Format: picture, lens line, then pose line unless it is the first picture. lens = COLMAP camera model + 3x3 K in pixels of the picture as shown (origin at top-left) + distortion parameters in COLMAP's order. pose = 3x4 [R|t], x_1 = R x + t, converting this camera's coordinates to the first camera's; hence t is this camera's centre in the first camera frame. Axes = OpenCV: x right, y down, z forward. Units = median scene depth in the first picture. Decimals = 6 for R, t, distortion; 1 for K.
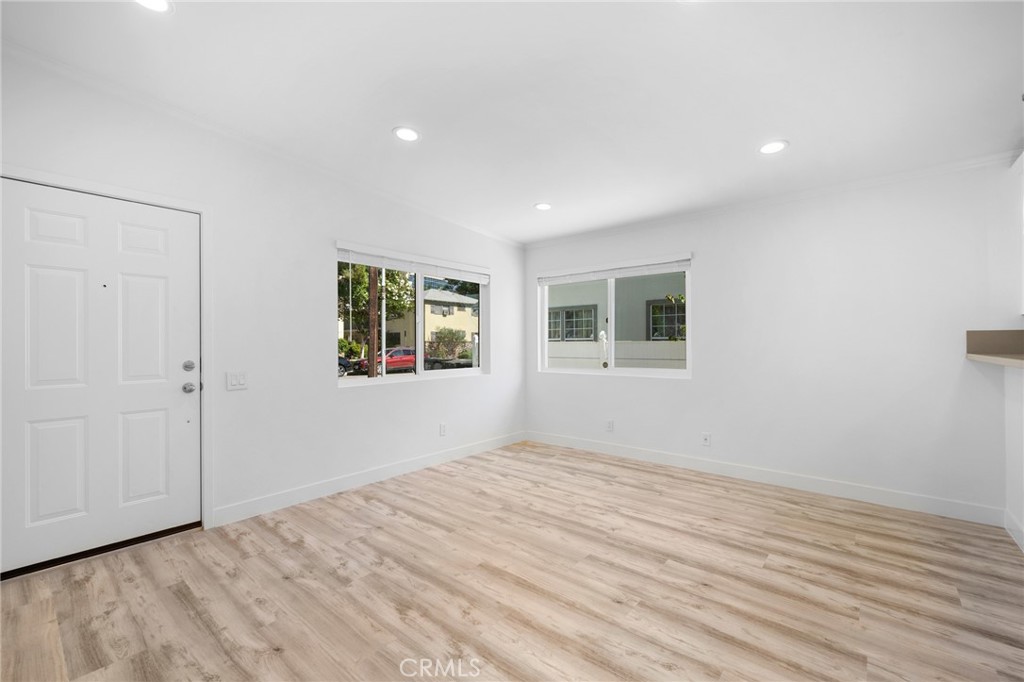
lens RADIAL K [[429.5, 0, 515.1], [0, 429.5, 341.5], [0, 0, 1]] dist [-0.000932, -0.000086]
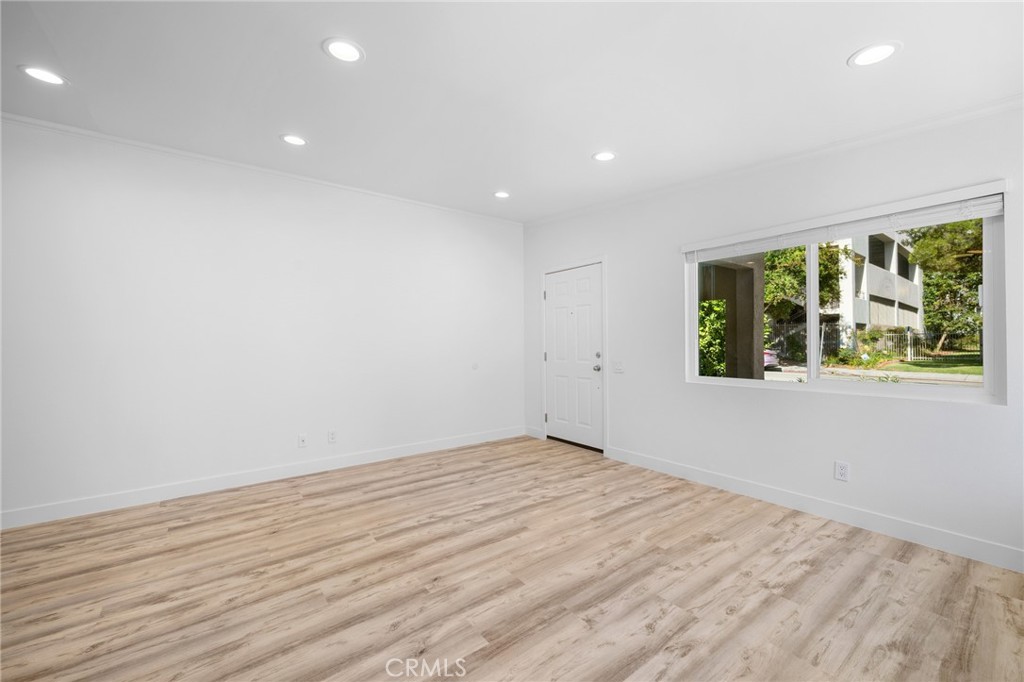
lens RADIAL K [[409.6, 0, 512.0], [0, 409.6, 341.0], [0, 0, 1]] dist [0.000269, 0.000075]
pose [[-0.224418, 0.002009, -0.974491, 0.916747], [0.013259, 0.999912, -0.000992, -0.000787], [0.974403, -0.013143, -0.224425, 1.077845]]
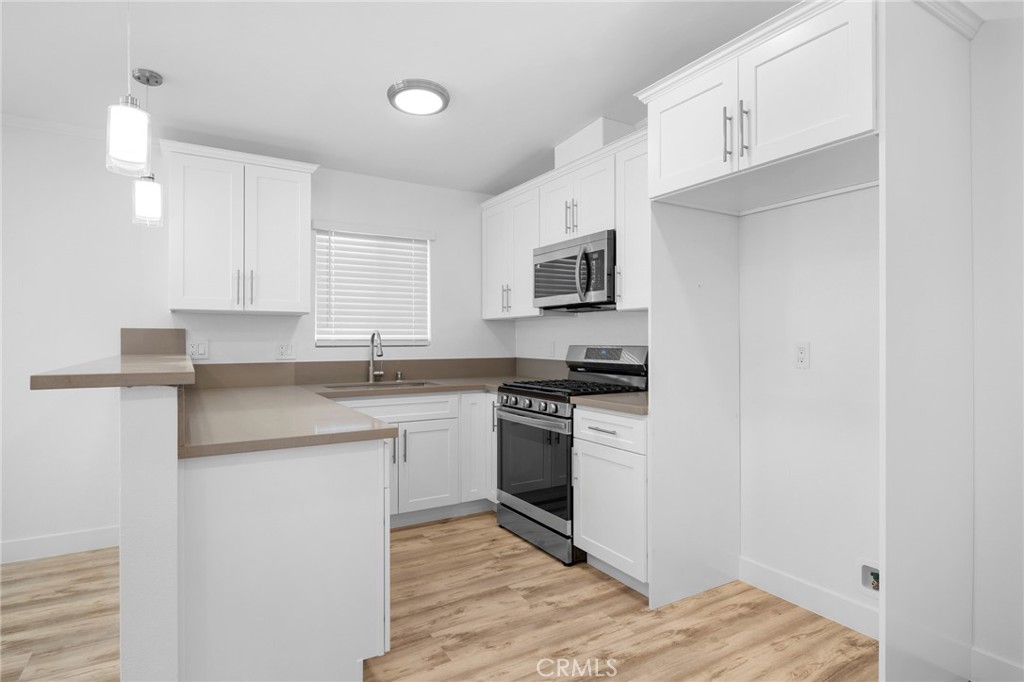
lens RADIAL K [[538.8, 0, 512.0], [0, 538.8, 341.0], [0, 0, 1]] dist [-0.002392, -0.000012]
pose [[0.329413, 0.002825, 0.944182, 0.309481], [-0.003475, 0.999992, -0.001779, 0.000300], [-0.944180, -0.002695, 0.329420, -0.122748]]
